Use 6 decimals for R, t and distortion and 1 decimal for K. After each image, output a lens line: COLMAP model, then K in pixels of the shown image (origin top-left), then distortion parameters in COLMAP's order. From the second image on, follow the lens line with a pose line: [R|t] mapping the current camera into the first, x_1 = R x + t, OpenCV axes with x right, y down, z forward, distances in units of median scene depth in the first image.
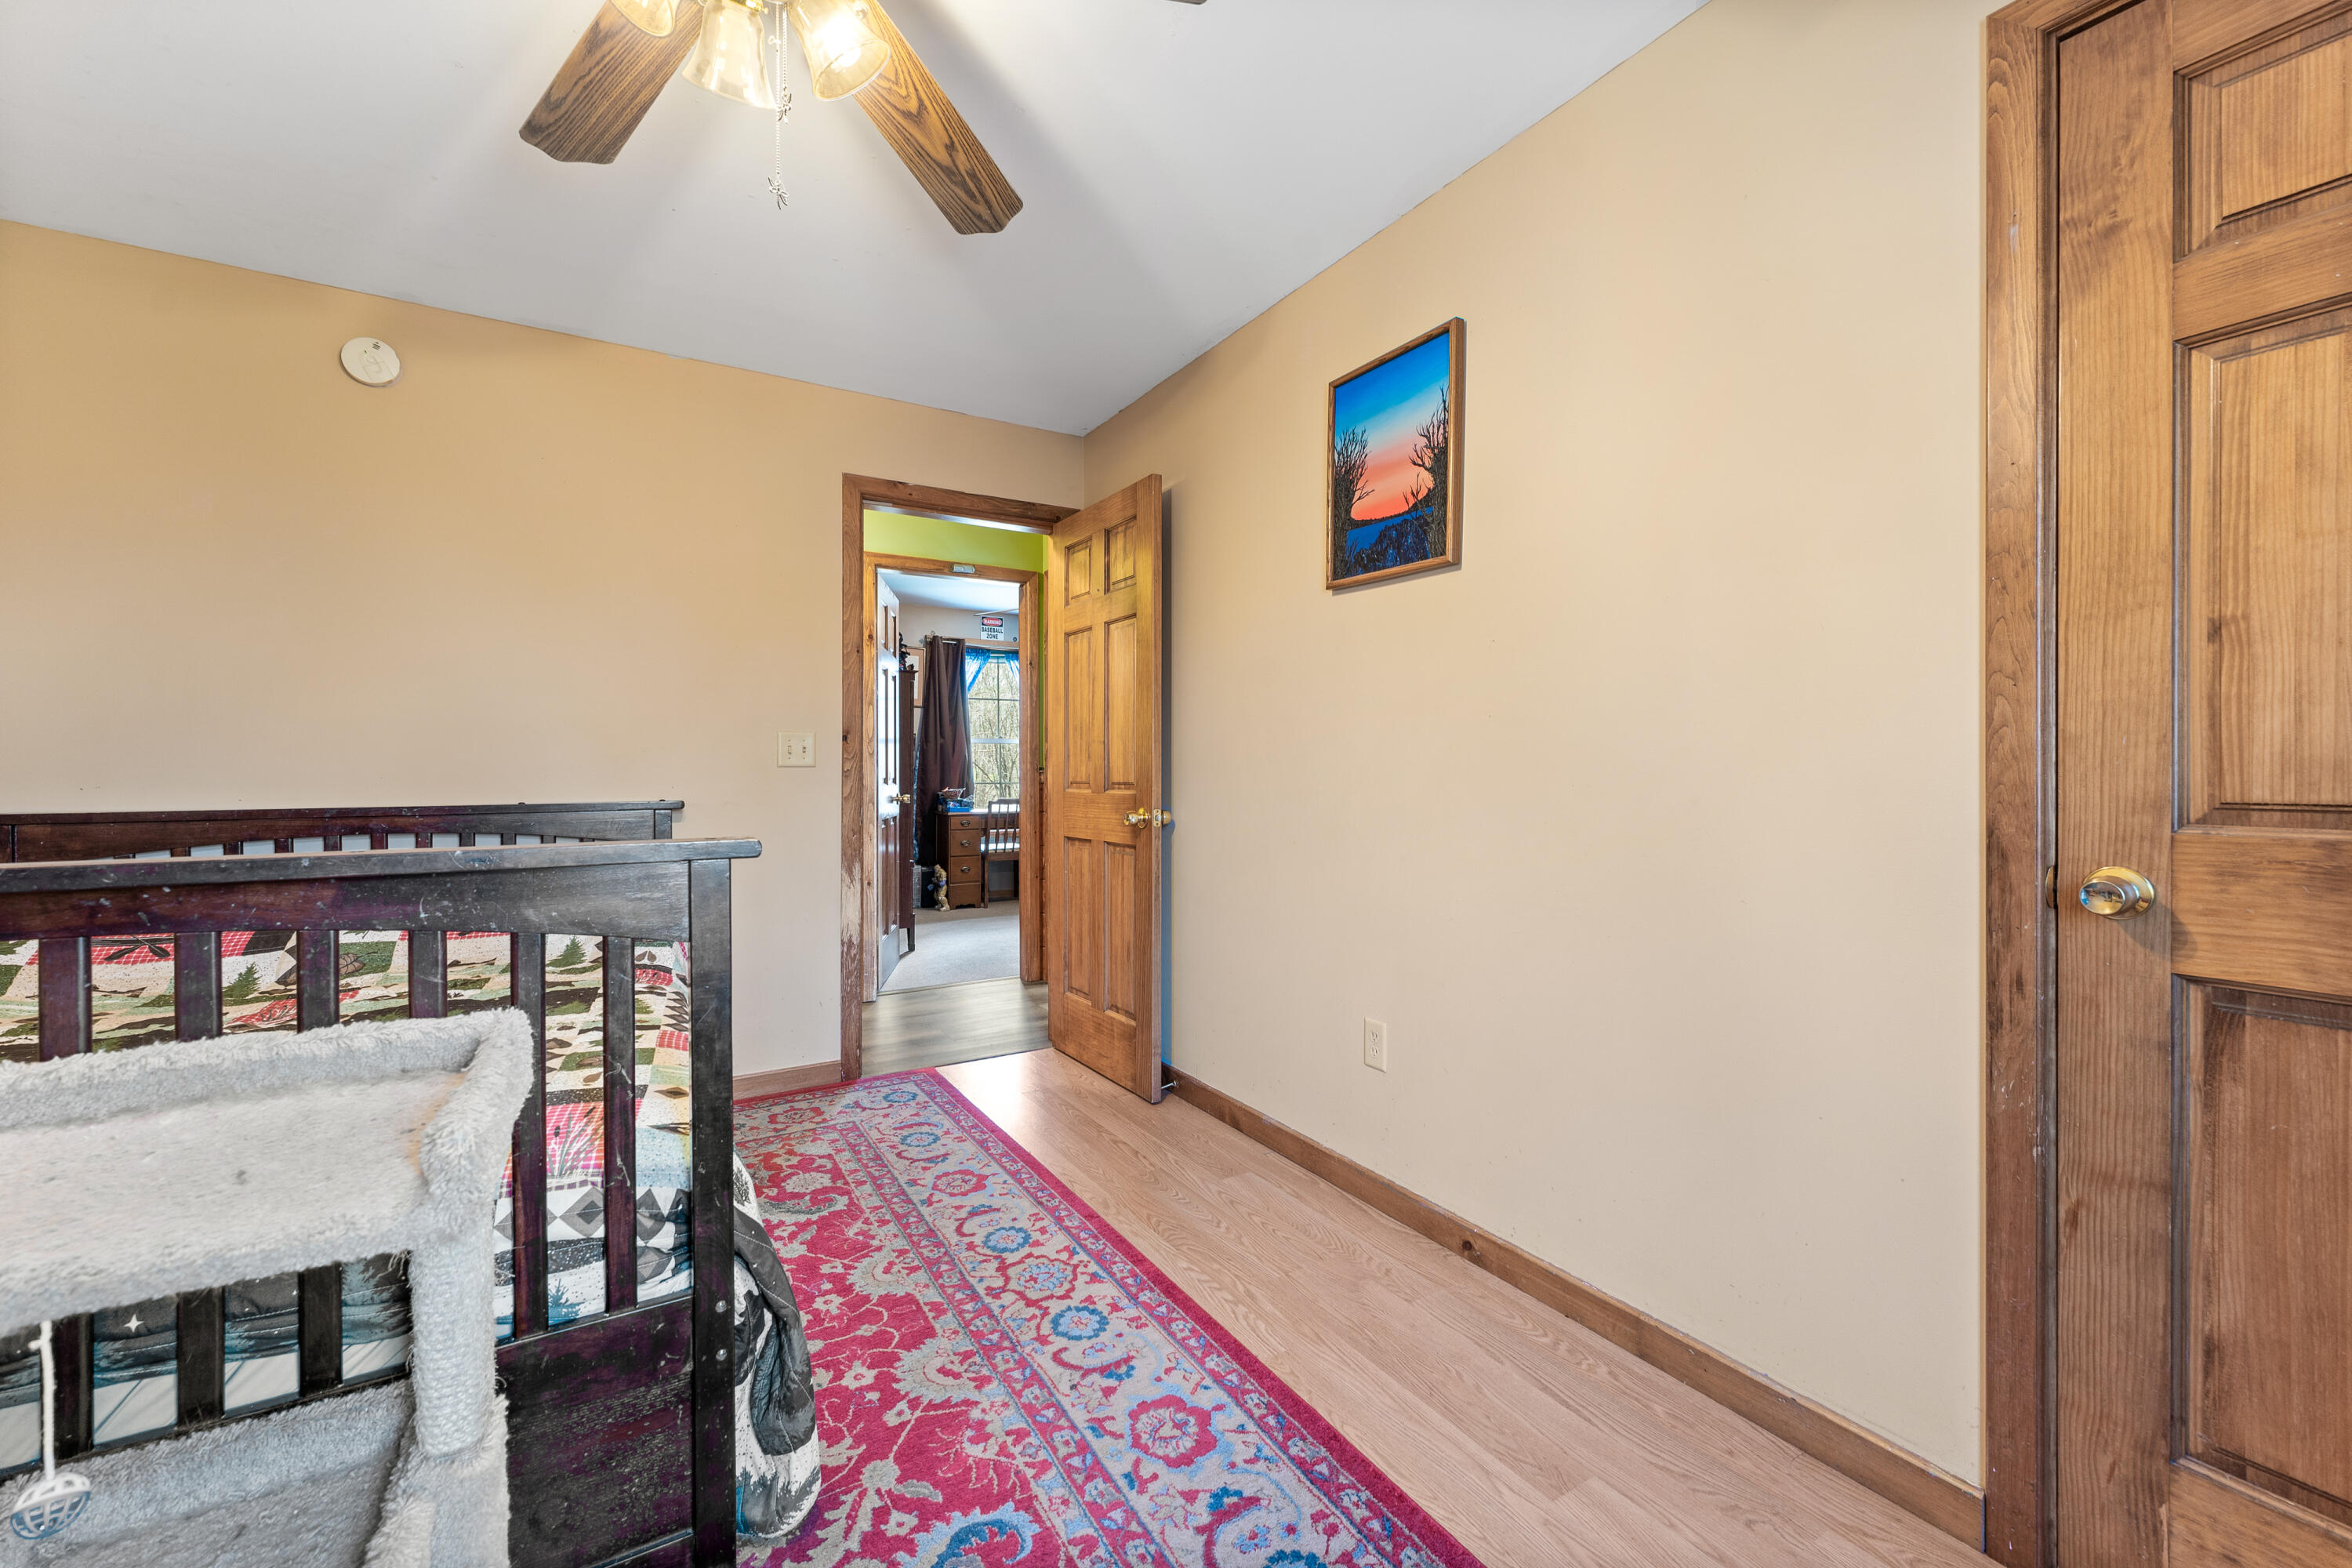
lens RADIAL K [[928.7, 0, 1175.5], [0, 928.7, 771.4], [0, 0, 1]] dist [-0.001116, -0.000093]
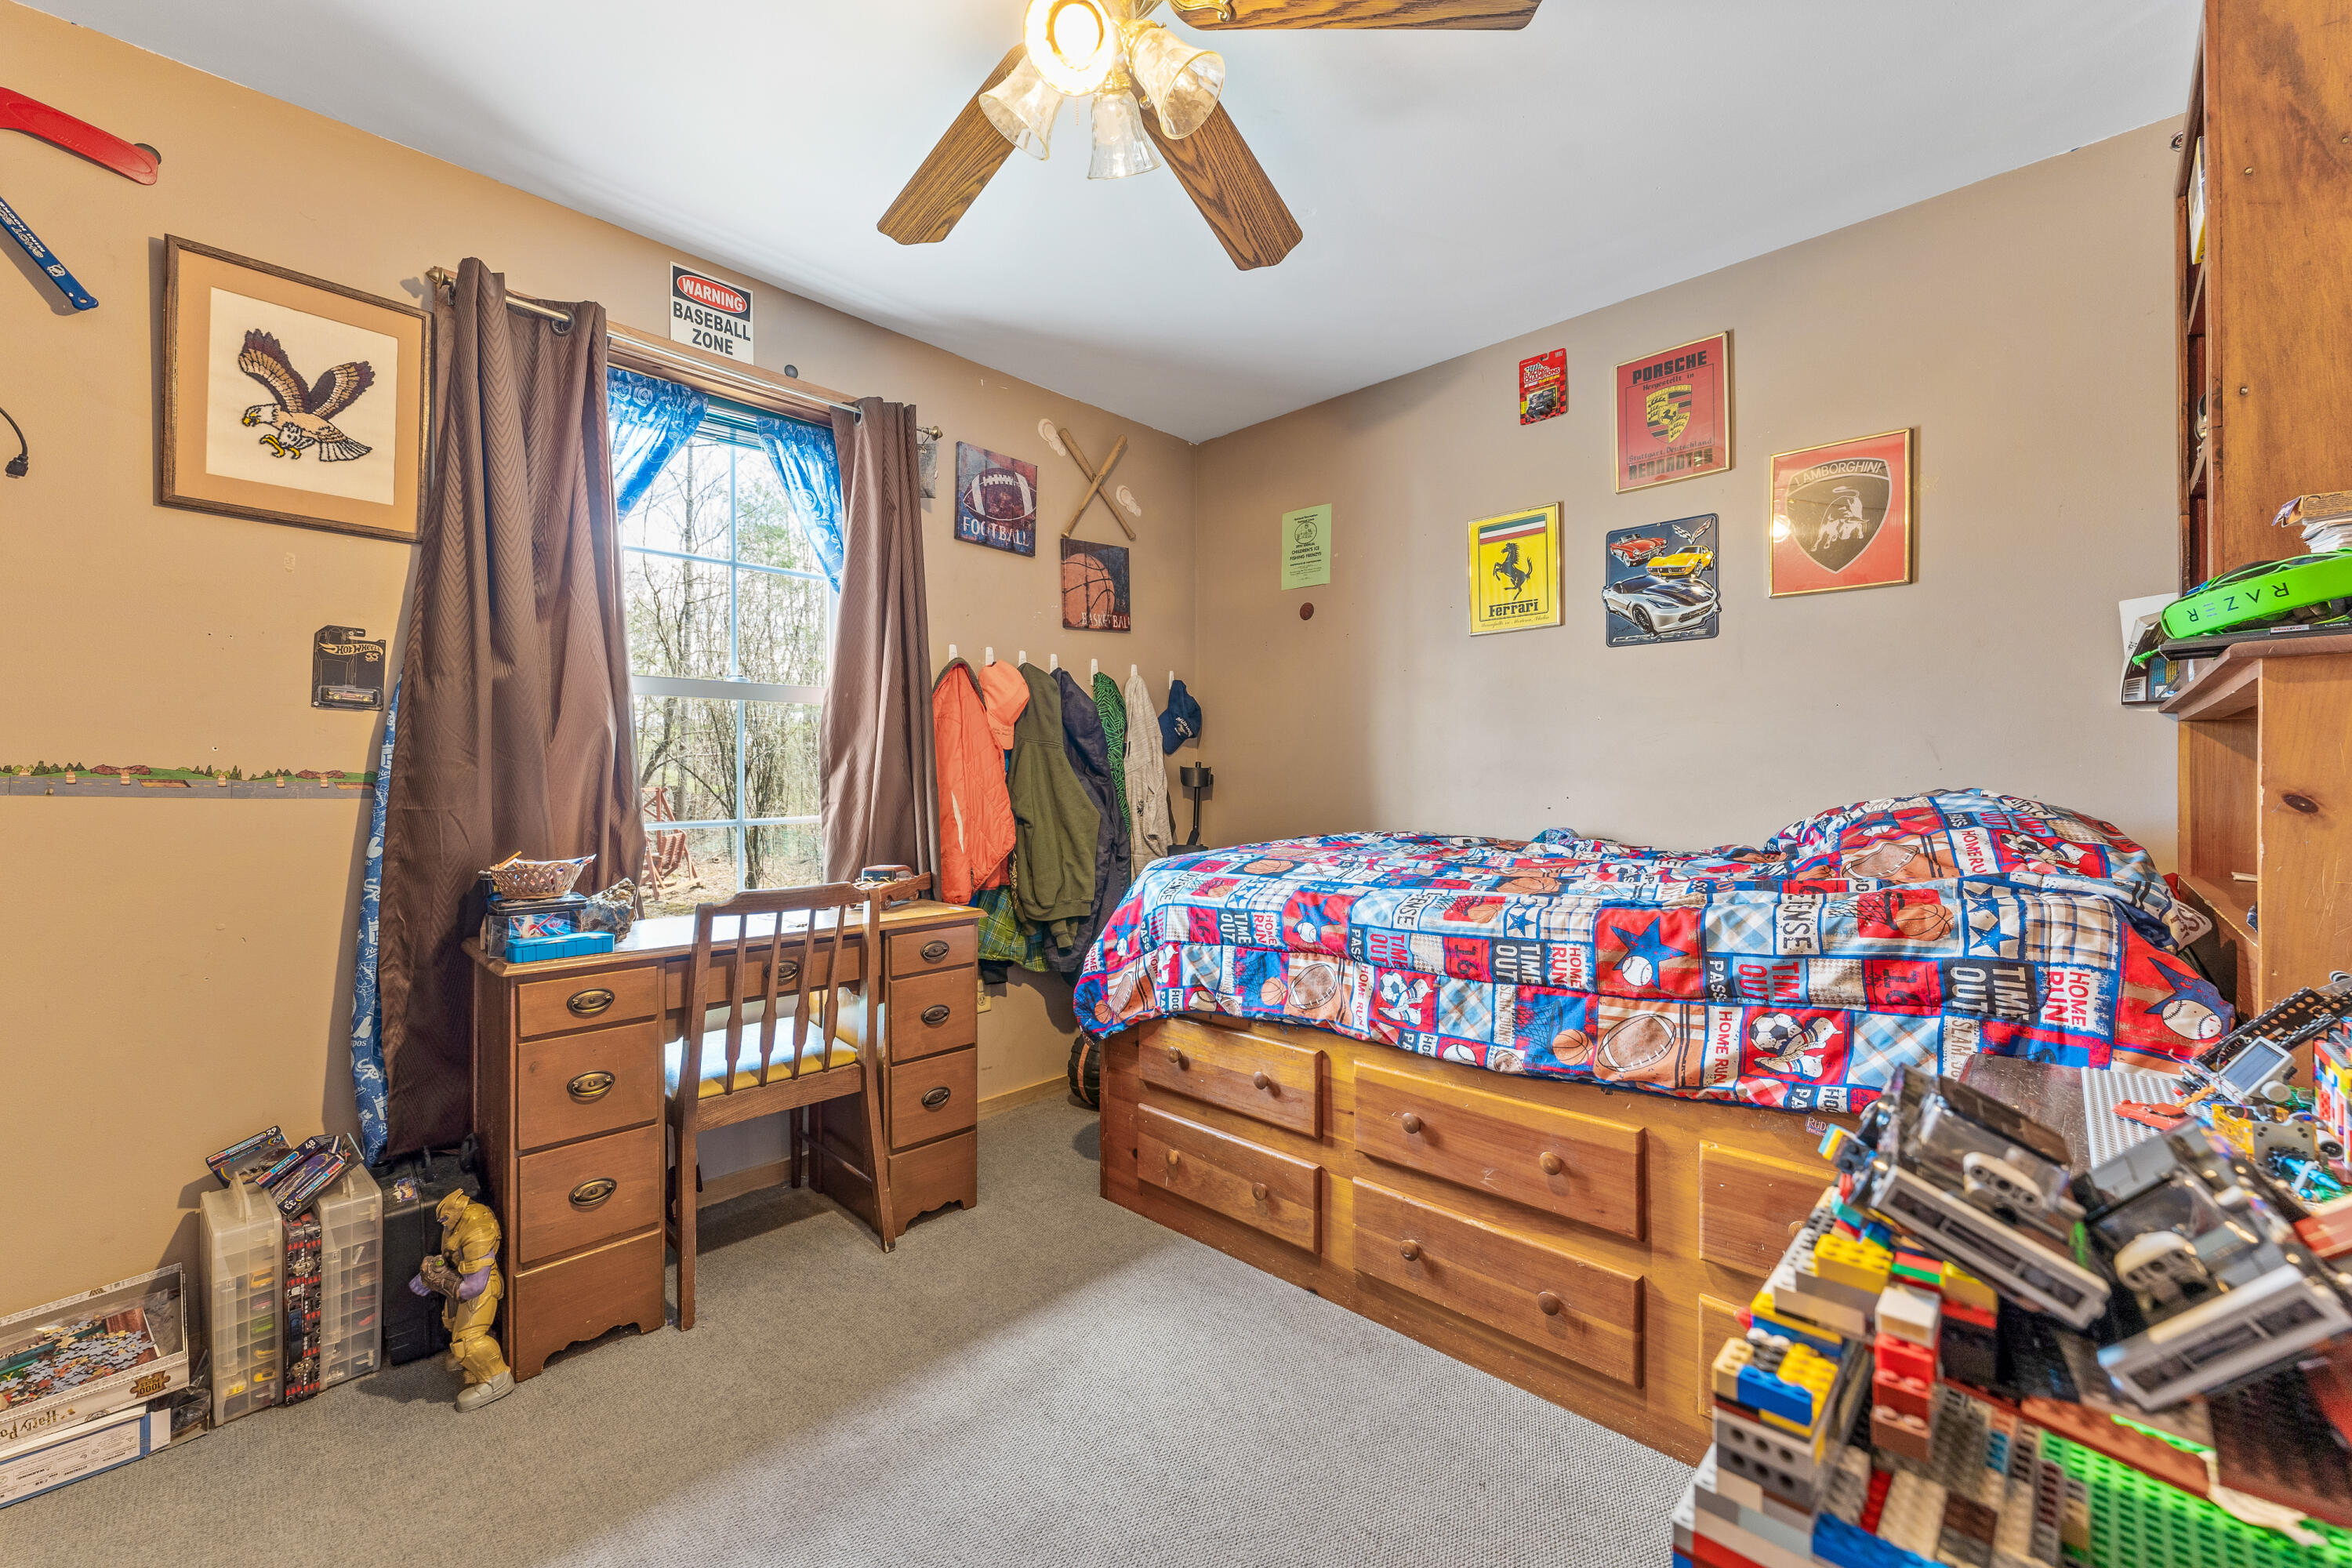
lens RADIAL K [[928.7, 0, 1177.1], [0, 928.7, 790.2], [0, 0, 1]] dist [-0.001116, -0.000093]
pose [[0.966166, -0.004413, 0.257882, -0.136719], [0.006720, 0.999945, -0.008065, 0.003280], [-0.257832, 0.009525, 0.966143, 0.705992]]
